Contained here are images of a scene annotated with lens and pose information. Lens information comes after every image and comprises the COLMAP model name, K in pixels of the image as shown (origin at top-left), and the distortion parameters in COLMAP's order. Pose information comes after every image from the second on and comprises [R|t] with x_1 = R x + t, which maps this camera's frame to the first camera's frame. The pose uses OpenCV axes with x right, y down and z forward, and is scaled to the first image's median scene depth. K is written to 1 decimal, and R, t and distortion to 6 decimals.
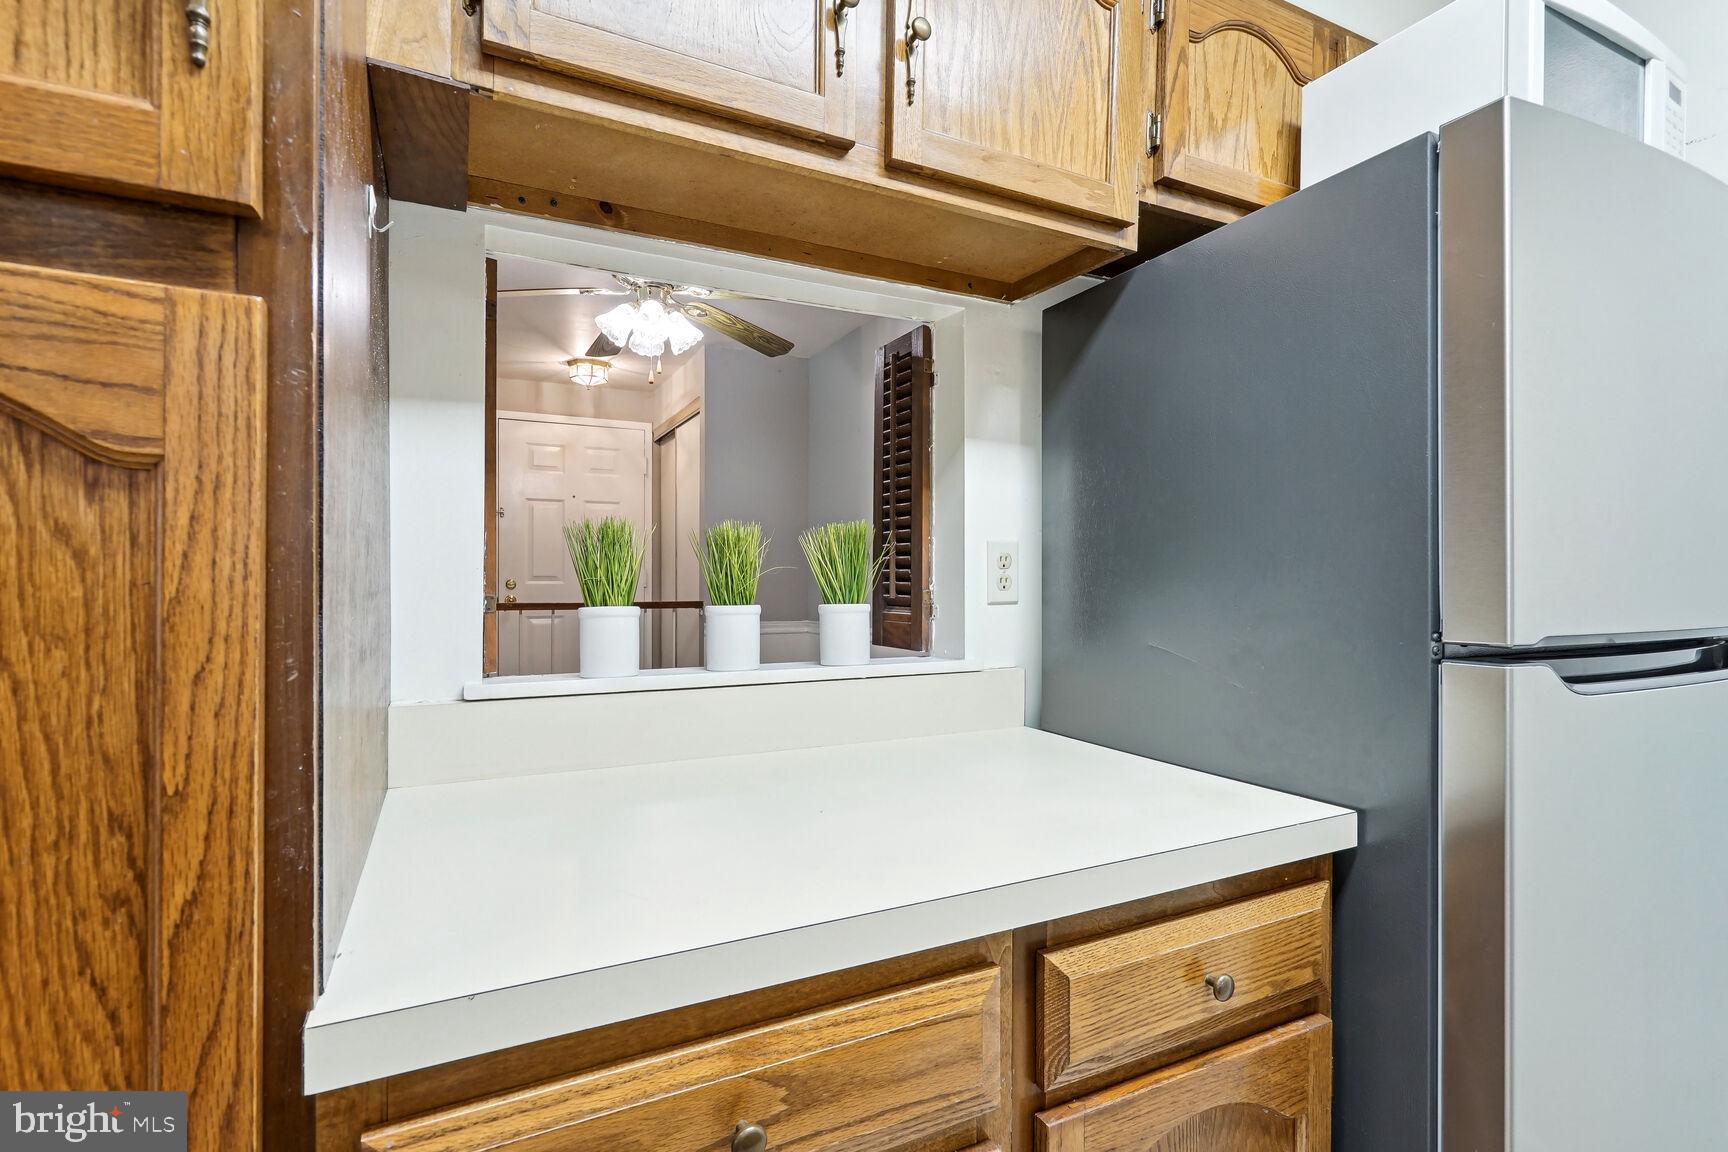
lens RADIAL K [[817.5, 0, 860.1], [0, 817.5, 585.0], [0, 0, 1]] dist [-0.009053, 0.006381]
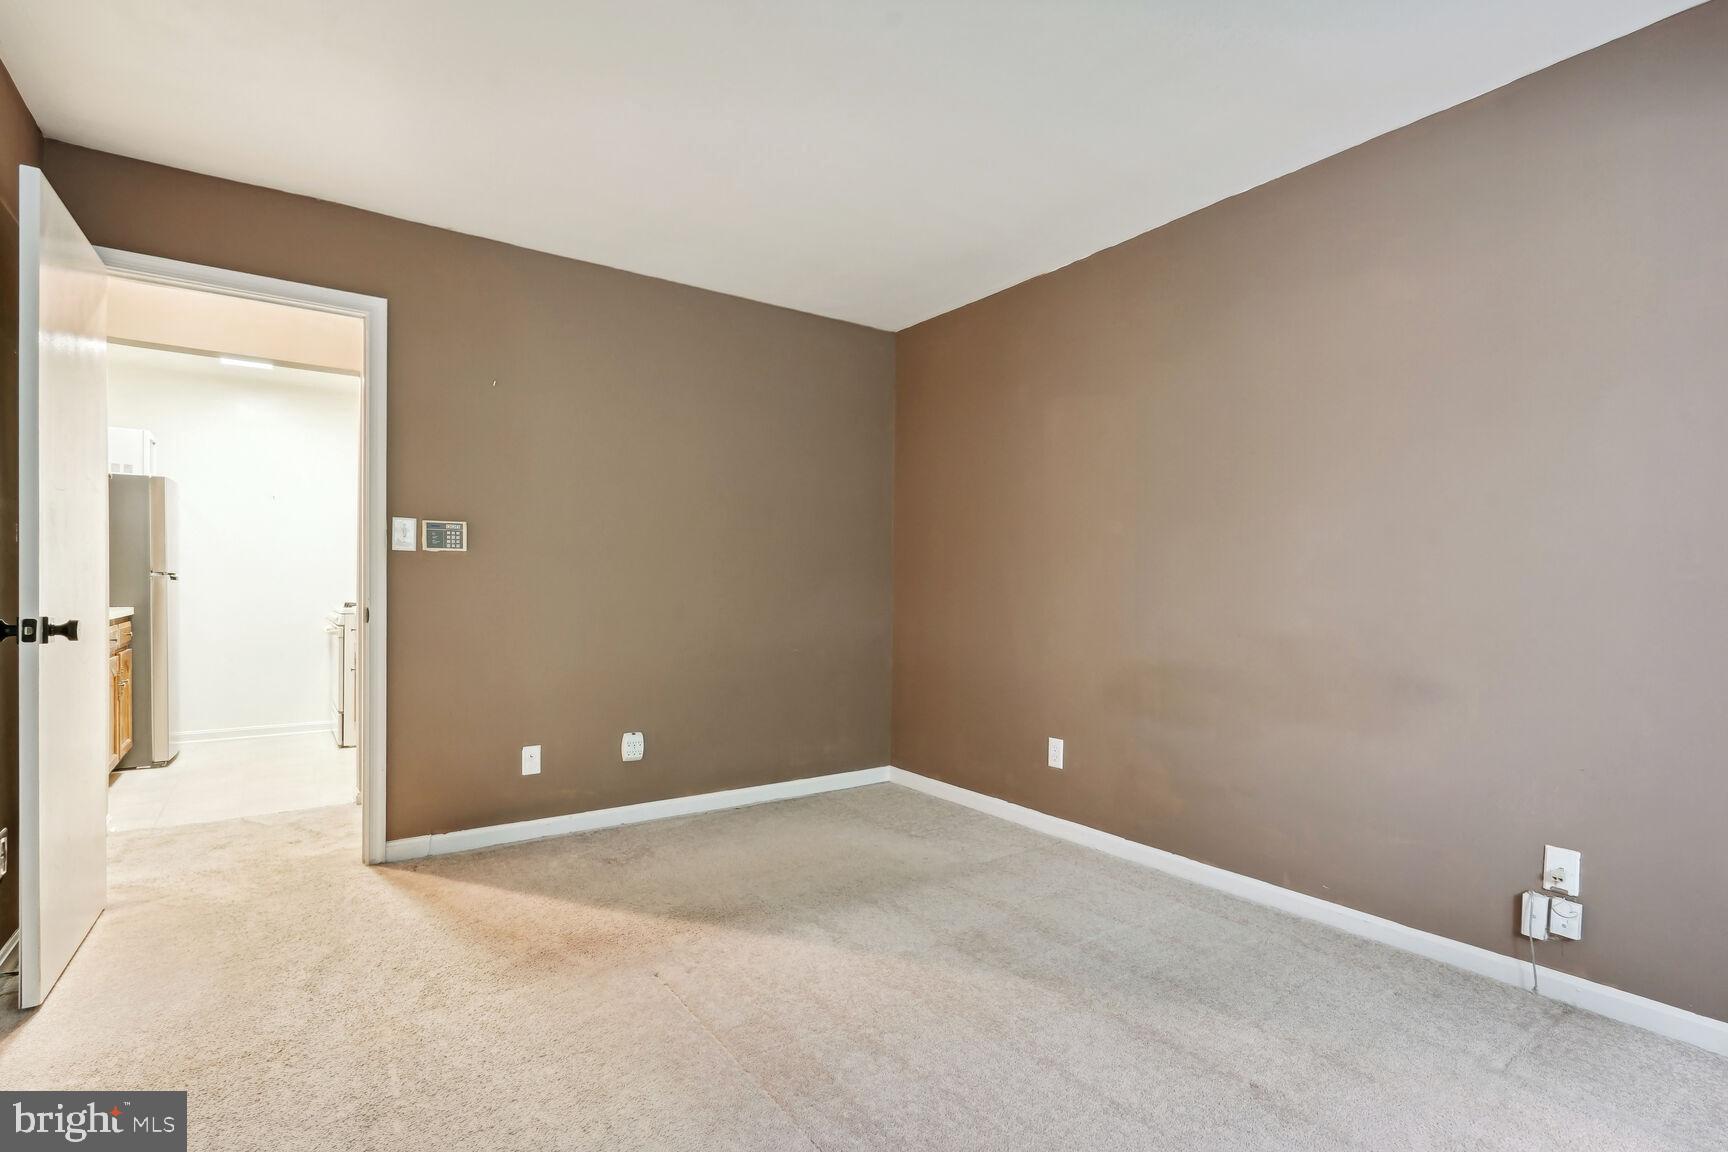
lens RADIAL K [[817.5, 0, 870.8], [0, 817.5, 603.5], [0, 0, 1]] dist [-0.009053, 0.006381]
pose [[-0.176798, -0.016674, 0.984106, -6.235046], [-0.010504, 0.999832, 0.015053, 0.168744], [-0.984191, -0.007675, -0.176943, -3.123804]]
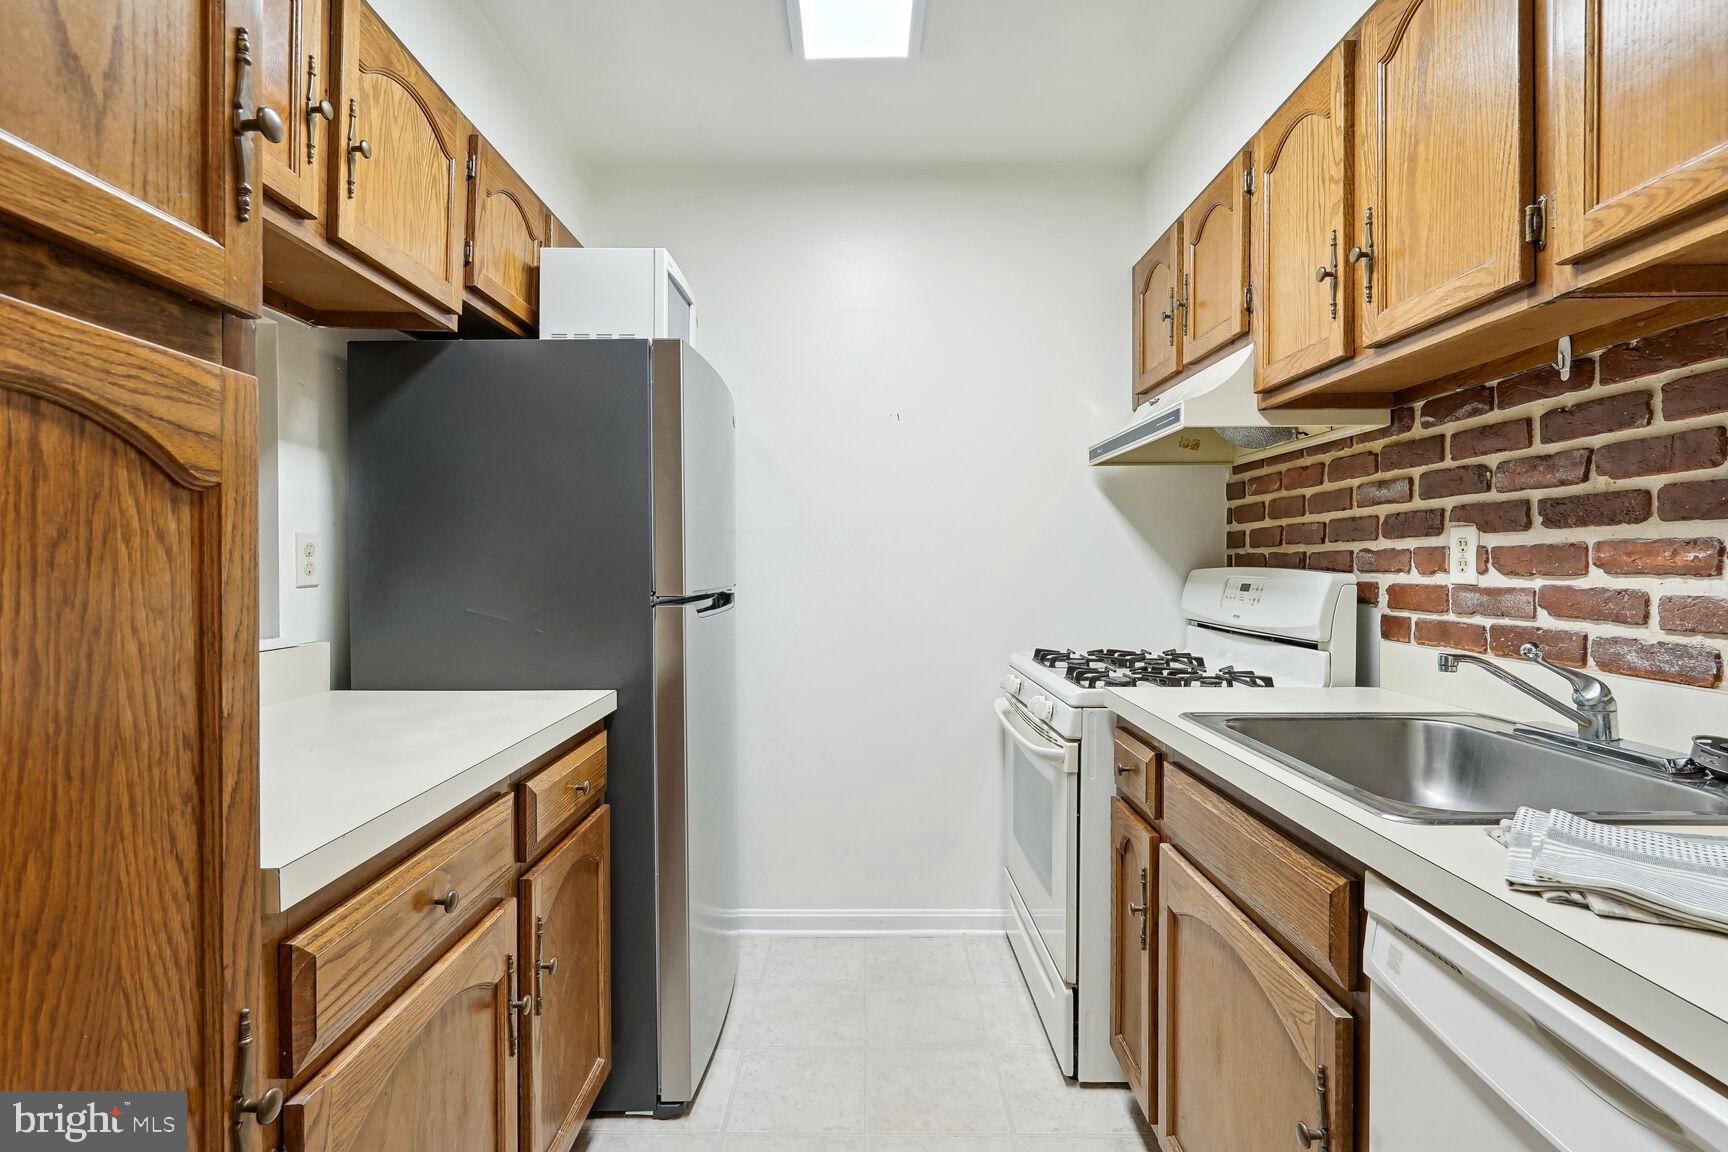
lens RADIAL K [[817.5, 0, 861.9], [0, 817.5, 570.1], [0, 0, 1]] dist [-0.009053, 0.006381]
pose [[0.441944, -0.006115, 0.897022, -1.002215], [0.004816, 0.999979, 0.004444, -0.003158], [-0.897030, 0.002356, 0.441964, -0.401599]]
